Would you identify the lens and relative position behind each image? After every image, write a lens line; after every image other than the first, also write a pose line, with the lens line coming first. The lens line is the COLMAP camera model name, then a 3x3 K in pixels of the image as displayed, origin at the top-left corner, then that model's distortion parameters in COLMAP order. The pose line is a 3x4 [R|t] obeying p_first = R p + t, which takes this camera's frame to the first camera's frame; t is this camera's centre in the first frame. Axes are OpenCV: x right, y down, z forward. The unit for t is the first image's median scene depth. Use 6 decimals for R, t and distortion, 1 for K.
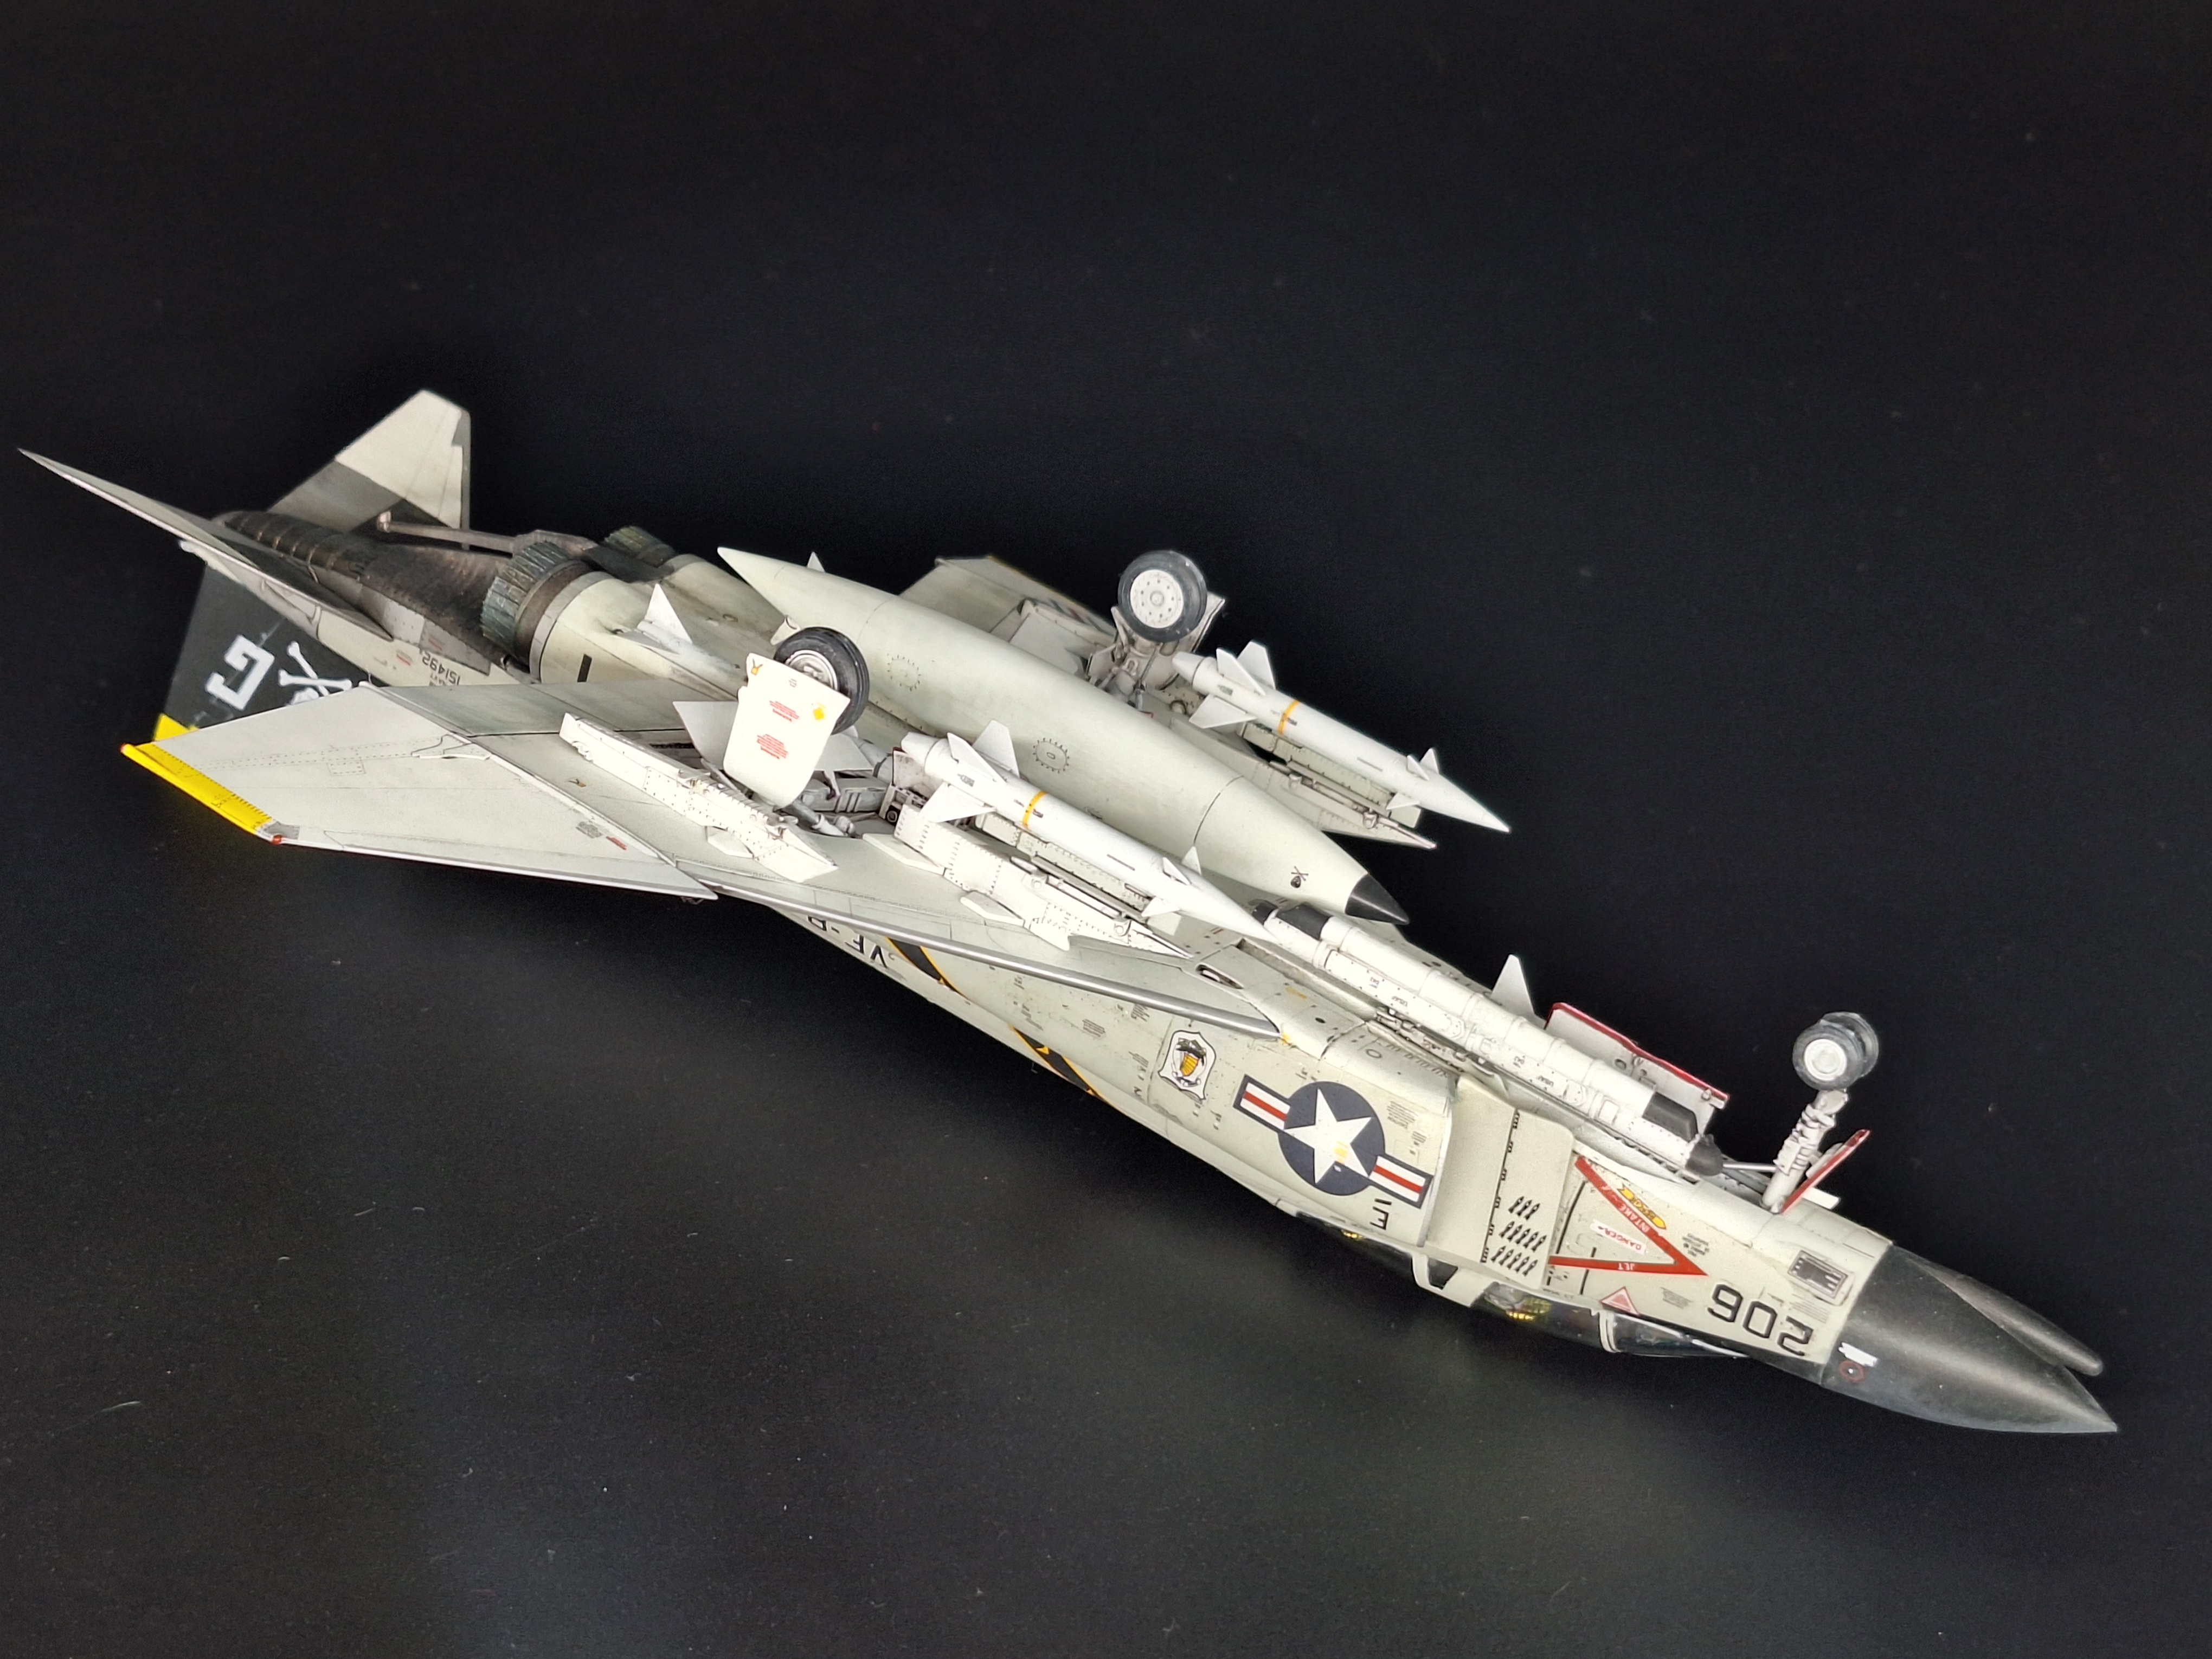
lens RADIAL K [[1476.8, 0, 1104.8], [0, 1476.8, 832.9], [0, 0, 1]] dist [-0.001286, -0.000511]
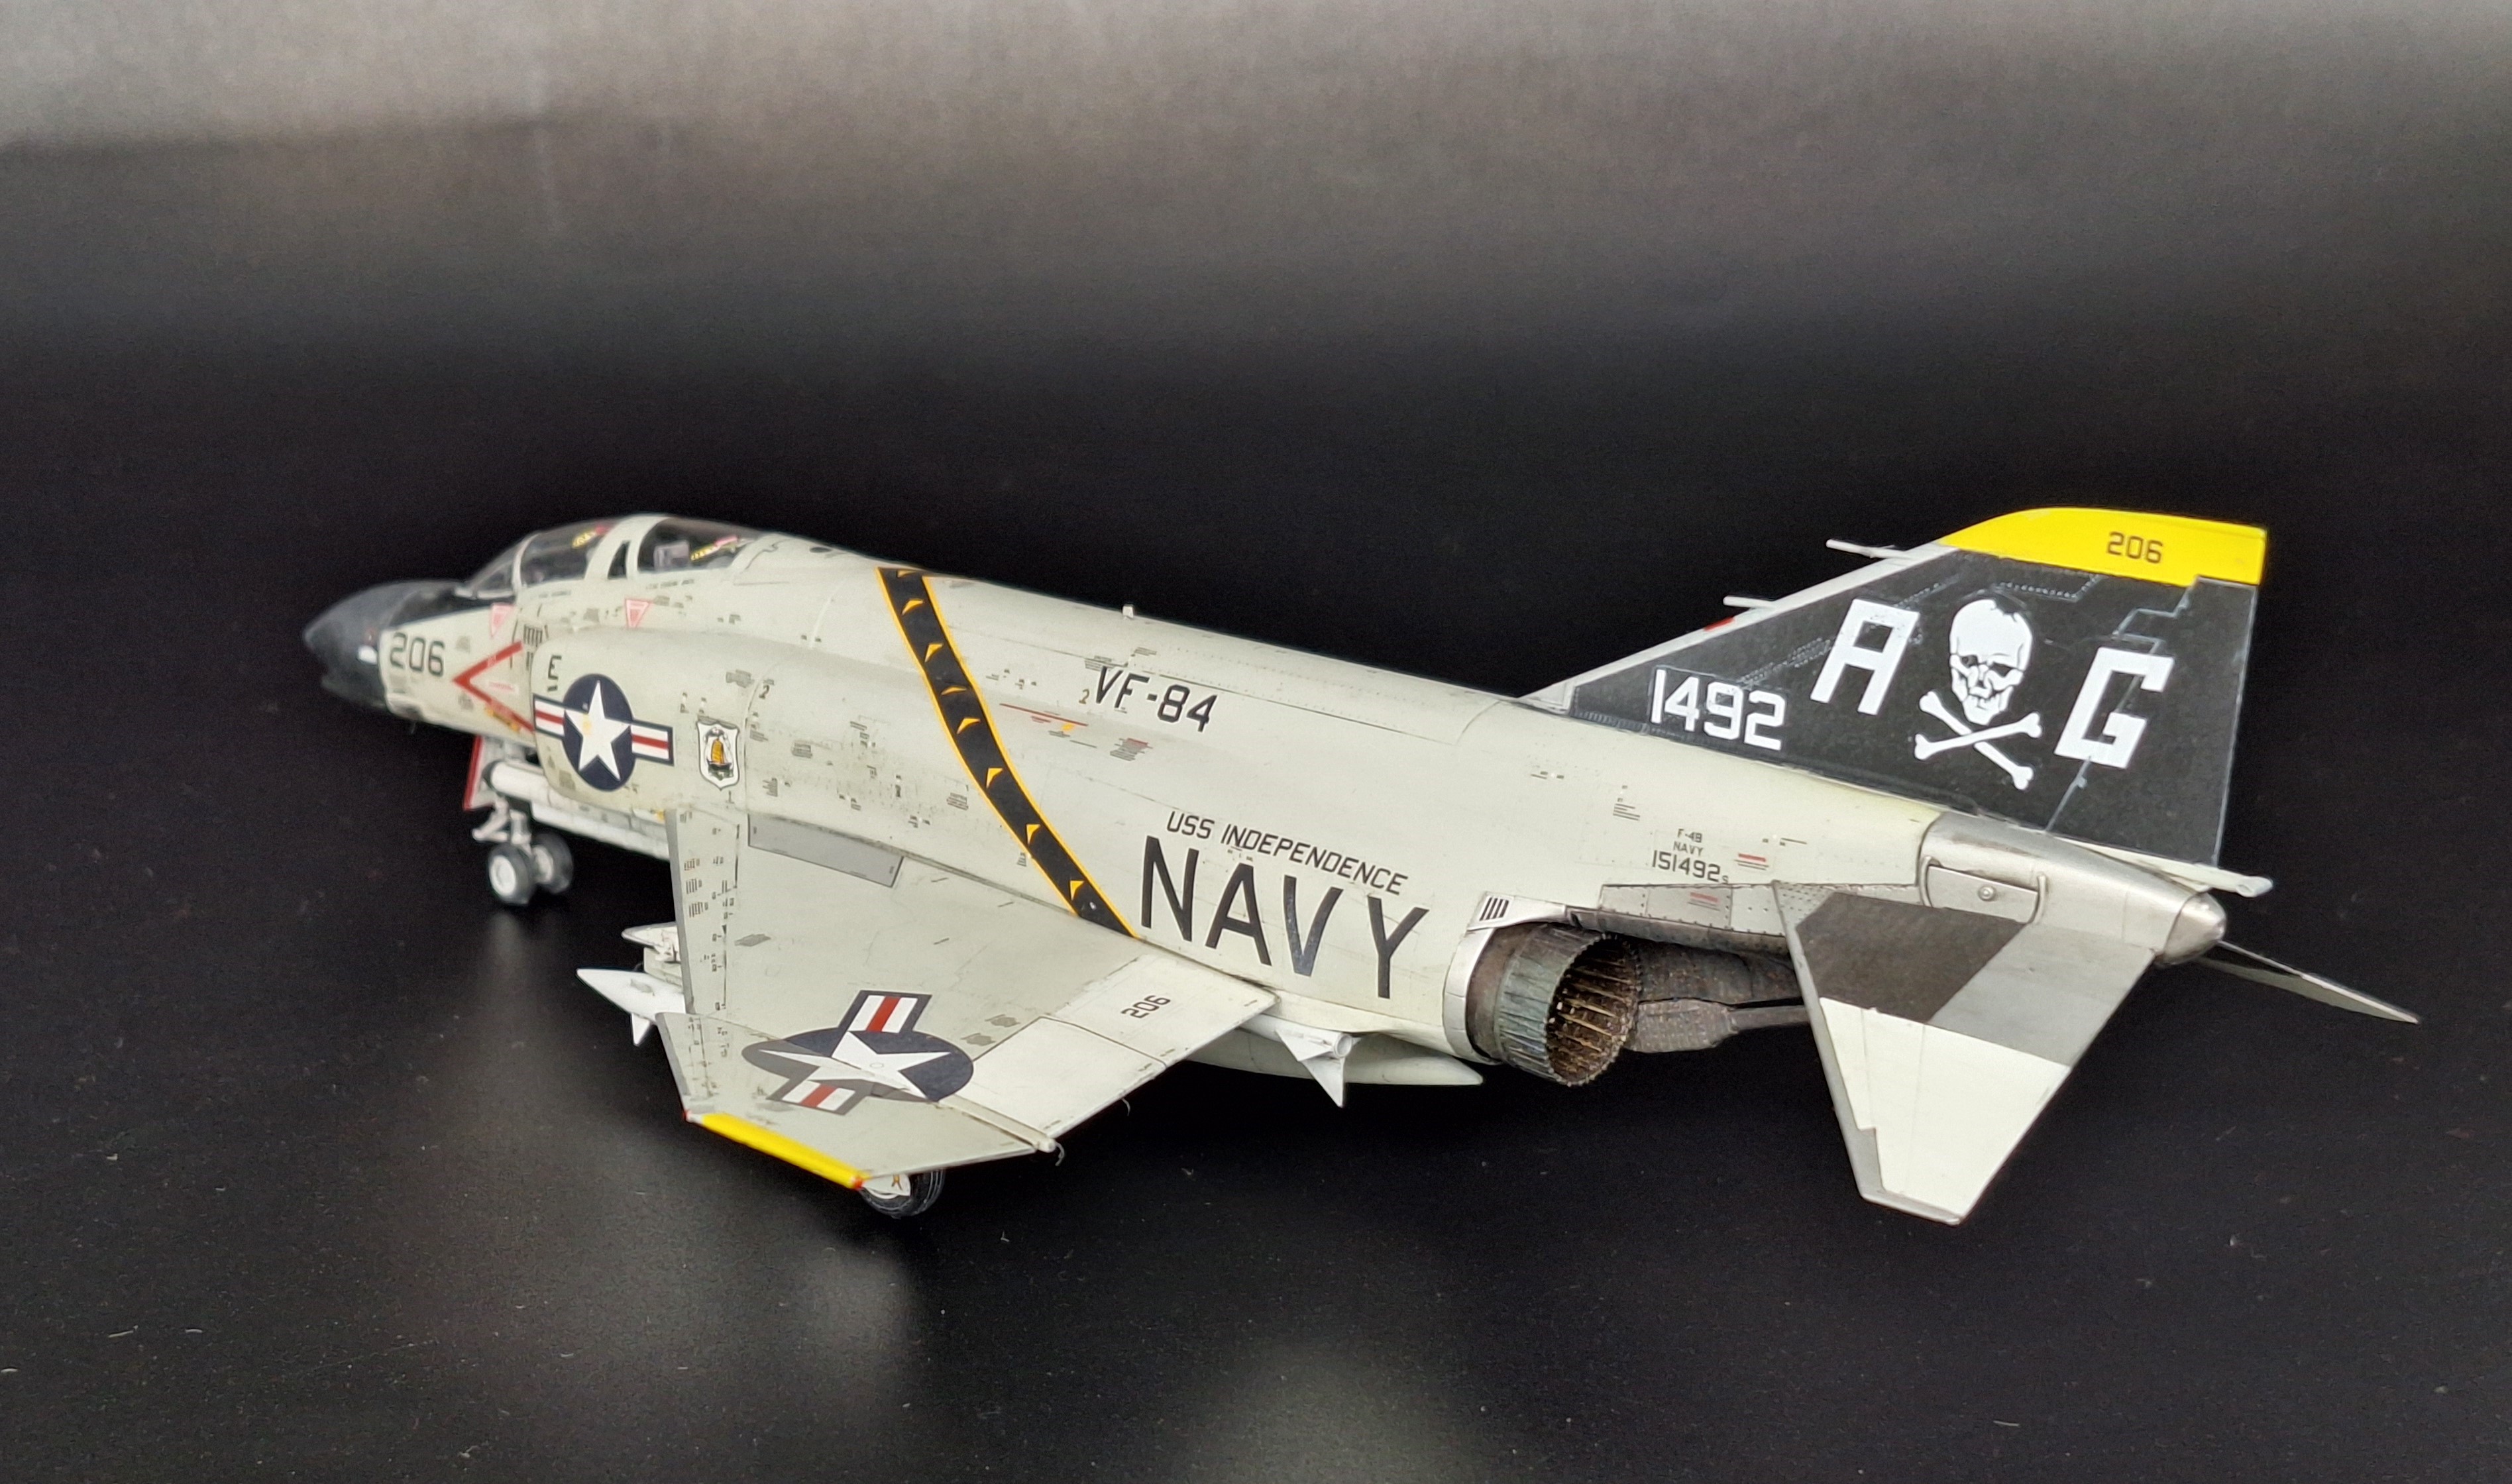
lens RADIAL K [[1658.5, 0, 1255.4], [0, 1658.5, 742.1], [0, 0, 1]] dist [0.000972, -0.001639]
pose [[-0.757446, 0.320746, 0.568681, -0.743471], [-0.414405, -0.909251, -0.039127, 0.055589], [0.504524, -0.265301, 0.821627, 0.269087]]
